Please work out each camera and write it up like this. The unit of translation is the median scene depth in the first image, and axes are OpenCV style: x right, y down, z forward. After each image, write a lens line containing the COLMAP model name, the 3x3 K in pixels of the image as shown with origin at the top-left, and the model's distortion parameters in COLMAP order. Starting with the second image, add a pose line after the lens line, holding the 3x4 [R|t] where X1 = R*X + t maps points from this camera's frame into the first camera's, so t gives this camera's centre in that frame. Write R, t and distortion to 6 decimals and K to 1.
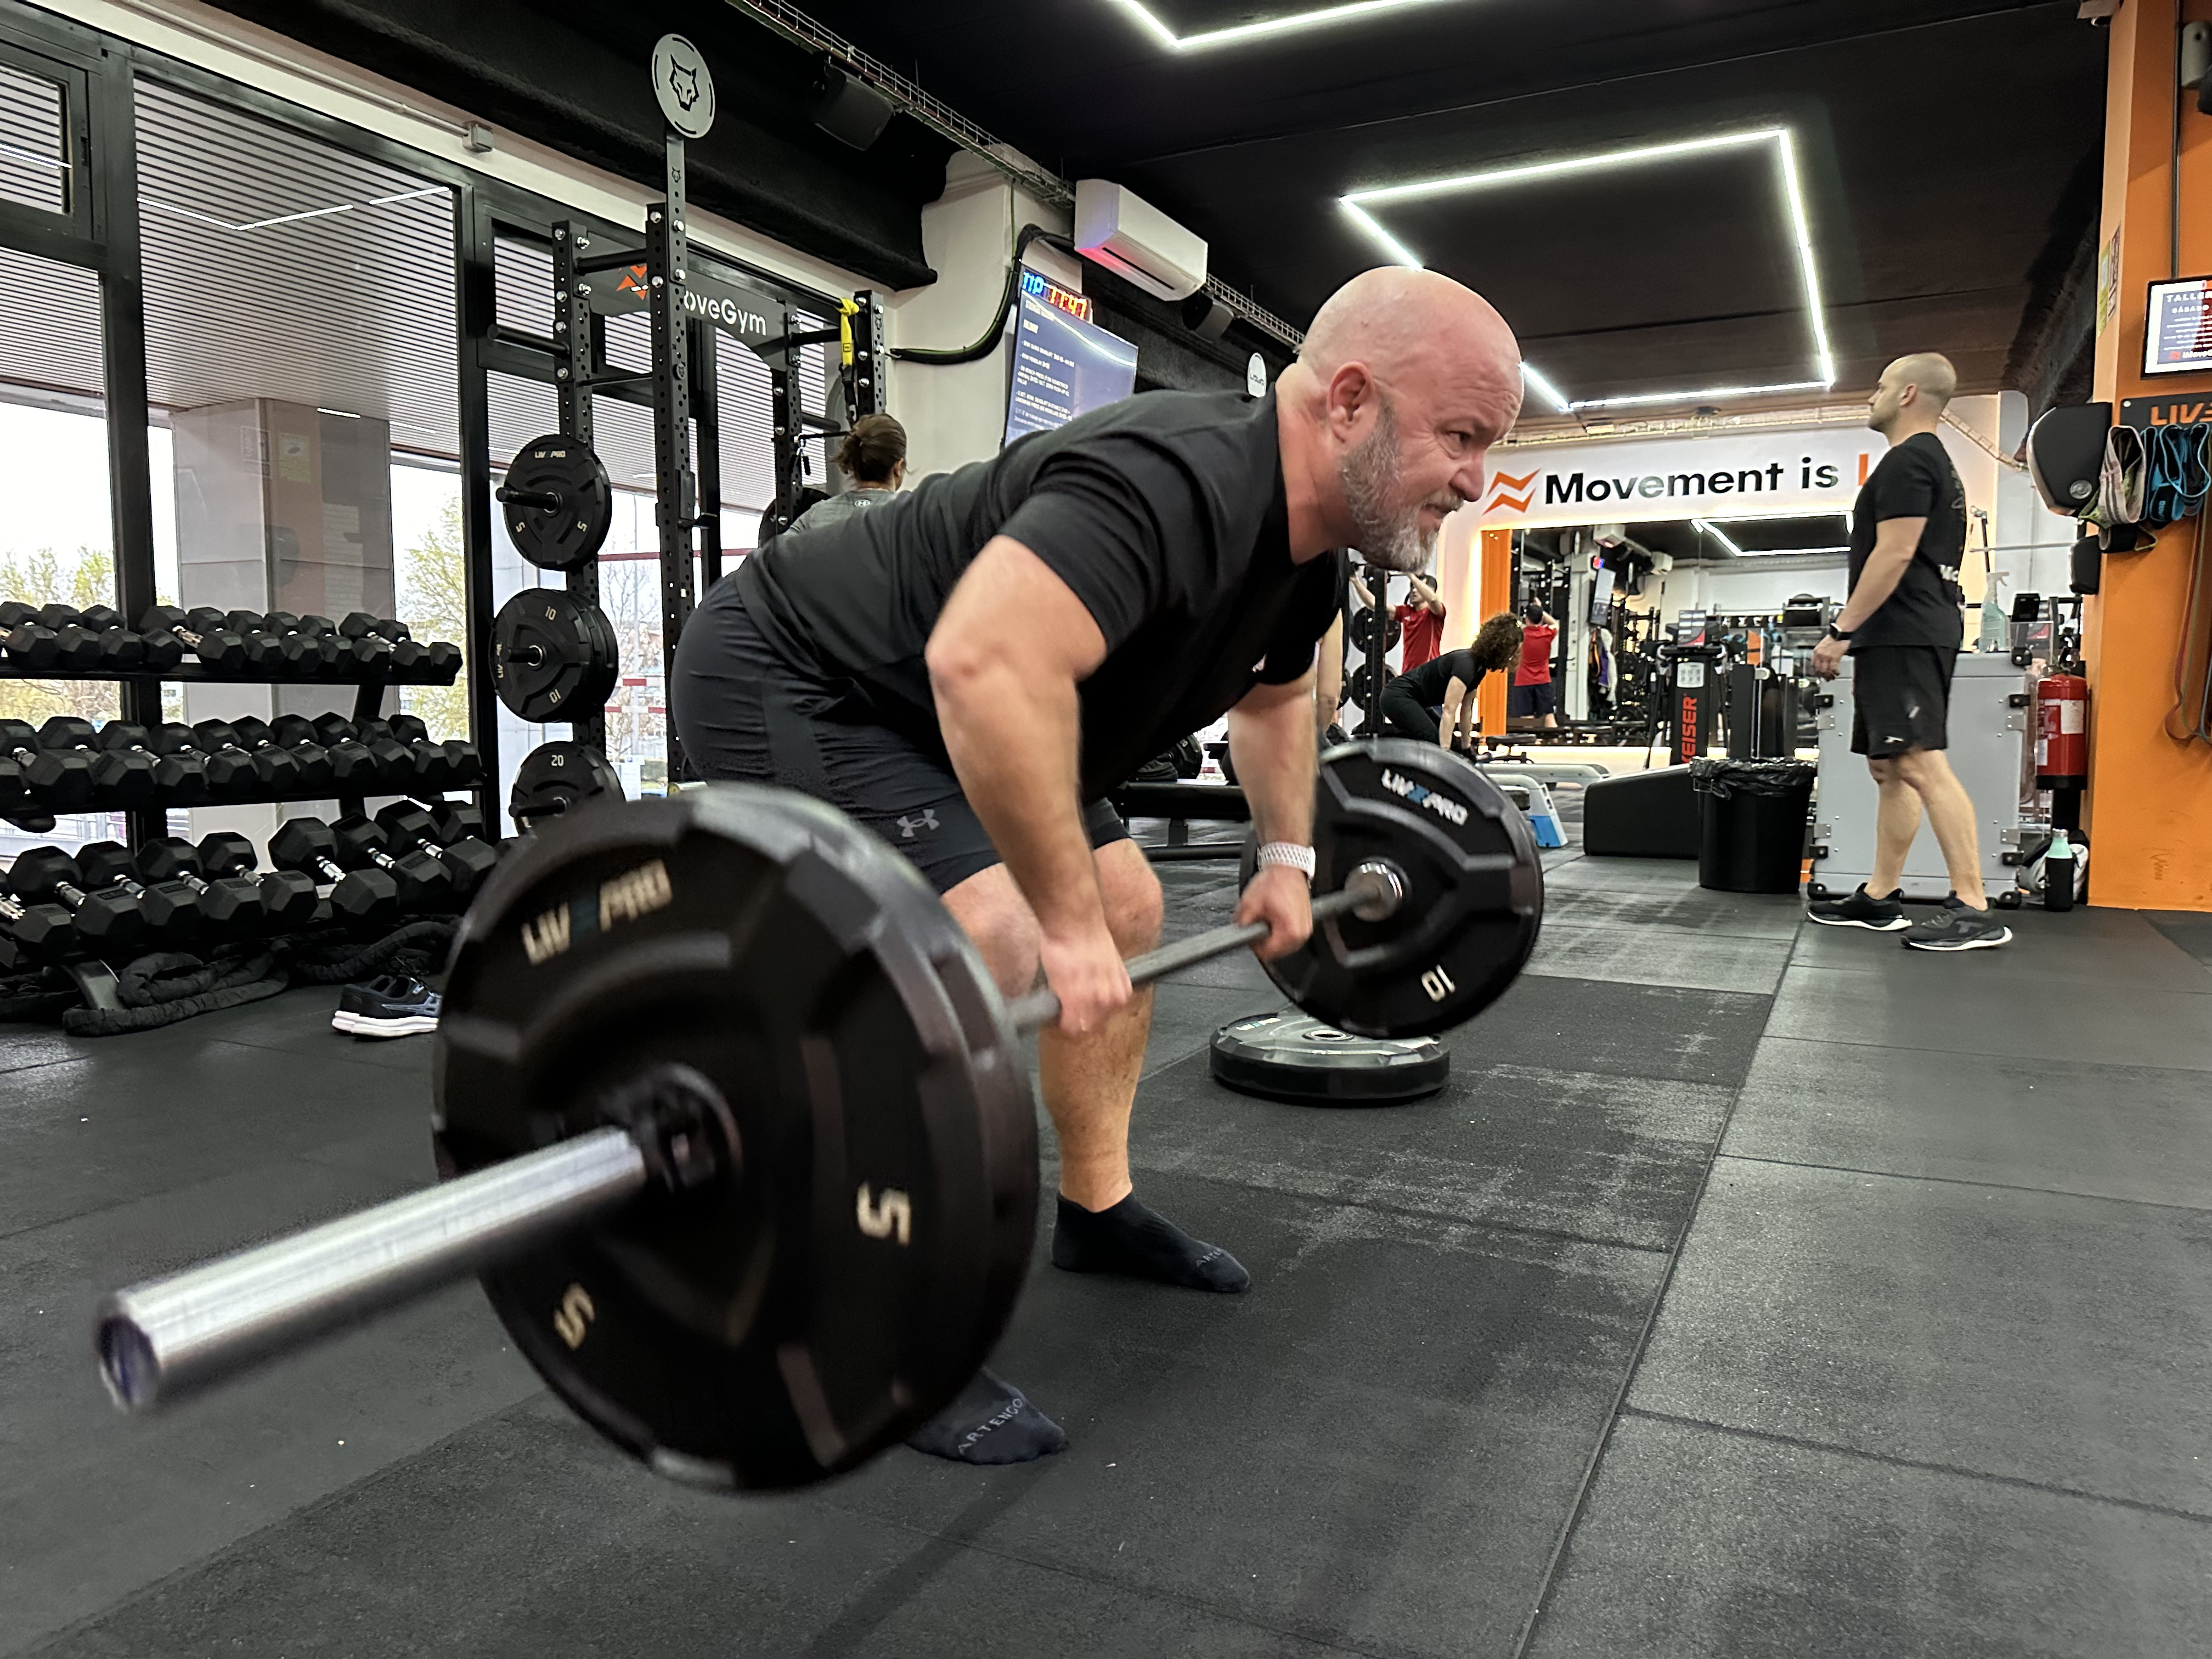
lens RADIAL K [[1557.5, 0, 1118.6], [0, 1557.5, 818.8], [0, 0, 1]] dist [0.018724, -0.002369]
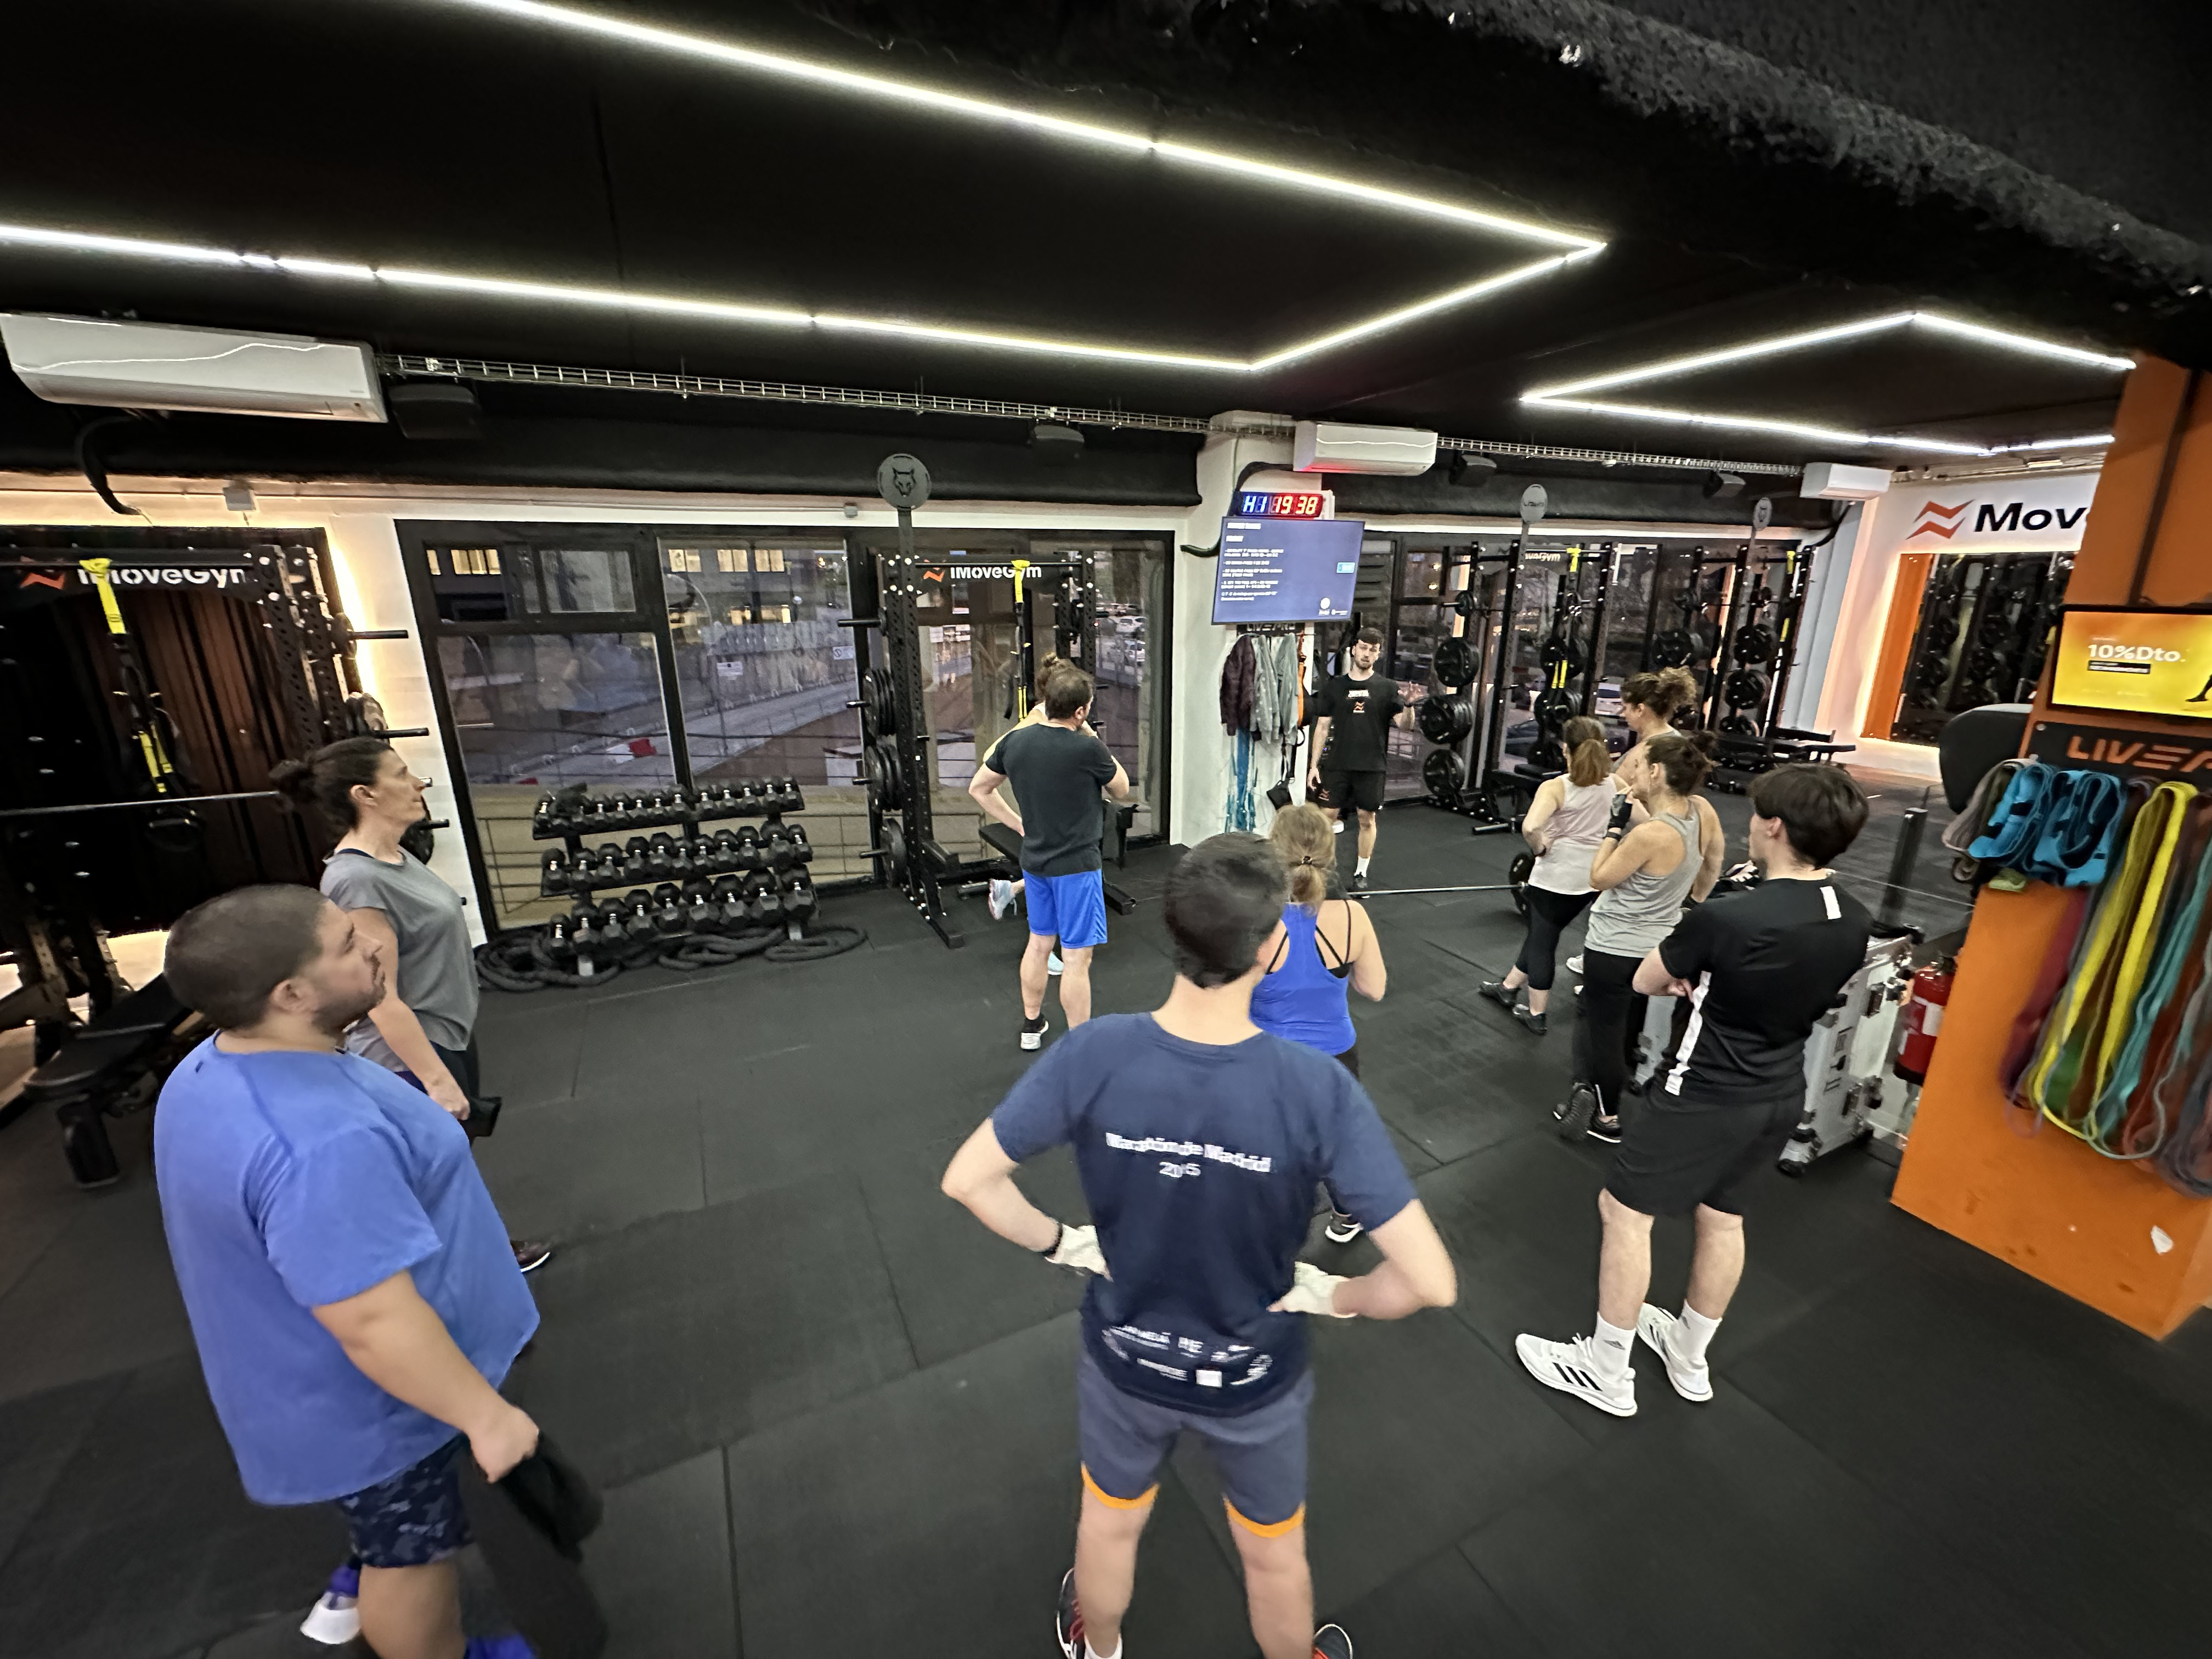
lens RADIAL K [[877.8, 0, 1109.0], [0, 877.8, 823.5], [0, 0, 1]] dist [-0.001891, -0.000322]
pose [[0.791237, 0.163128, -0.589350, 0.382487], [-0.043076, 0.976236, 0.212384, -0.212747], [0.609991, -0.142659, 0.779461, 0.210685]]
